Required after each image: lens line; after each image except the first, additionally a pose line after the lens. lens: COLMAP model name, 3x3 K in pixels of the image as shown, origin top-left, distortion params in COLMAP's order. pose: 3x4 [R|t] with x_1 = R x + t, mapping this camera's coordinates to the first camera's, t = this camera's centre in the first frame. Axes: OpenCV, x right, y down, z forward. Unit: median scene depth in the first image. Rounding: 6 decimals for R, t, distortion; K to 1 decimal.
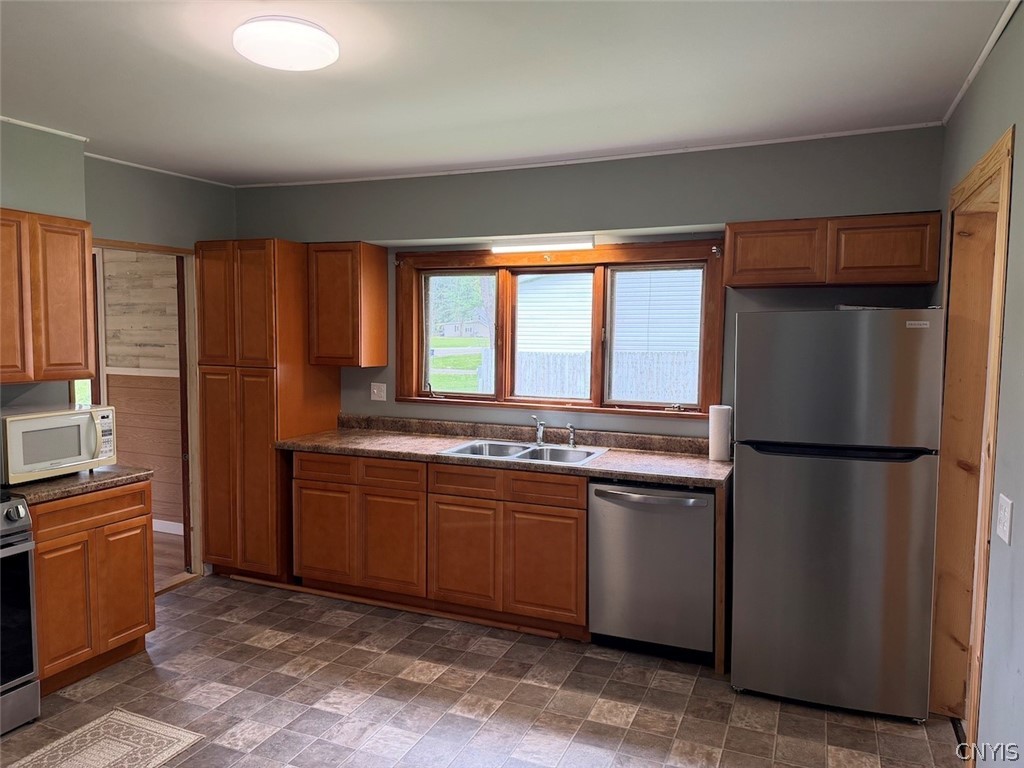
lens RADIAL K [[718.2, 0, 514.4], [0, 718.2, 387.5], [0, 0, 1]] dist [-0.001391, -0.000781]
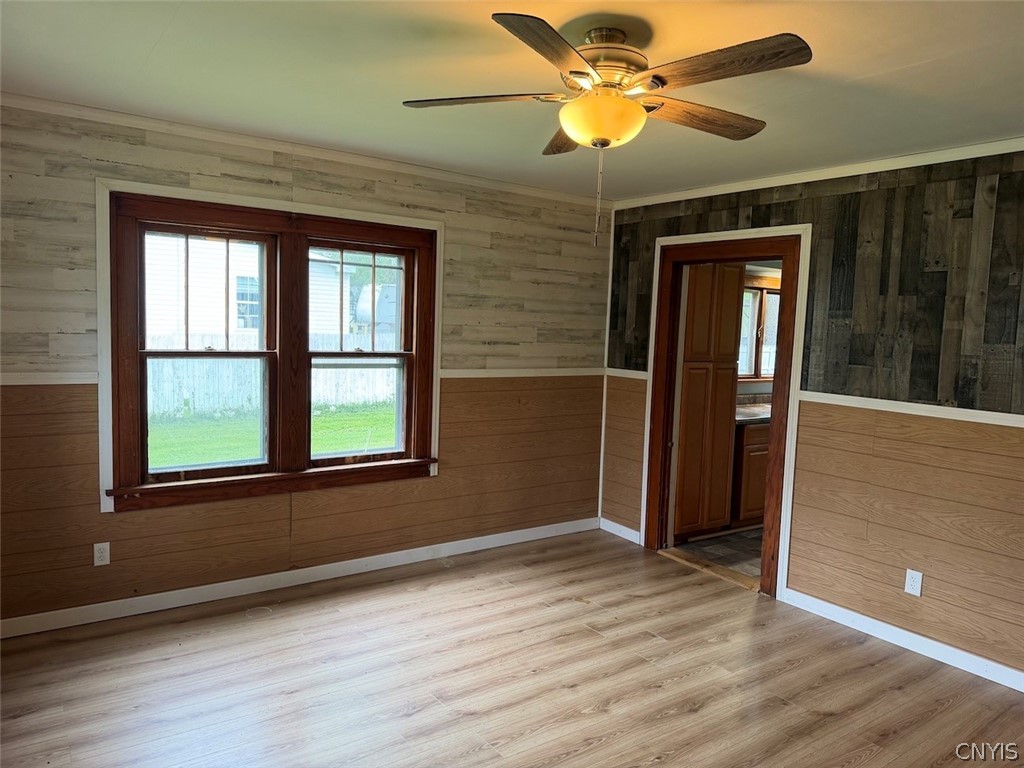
lens RADIAL K [[718.5, 0, 513.6], [0, 718.5, 380.2], [0, 0, 1]] dist [0.090316, -0.111511]
pose [[0.520423, -0.059607, 0.851825, -1.280452], [0.029623, 0.998220, 0.051753, -0.058965], [-0.853394, -0.001700, 0.521263, 0.516369]]
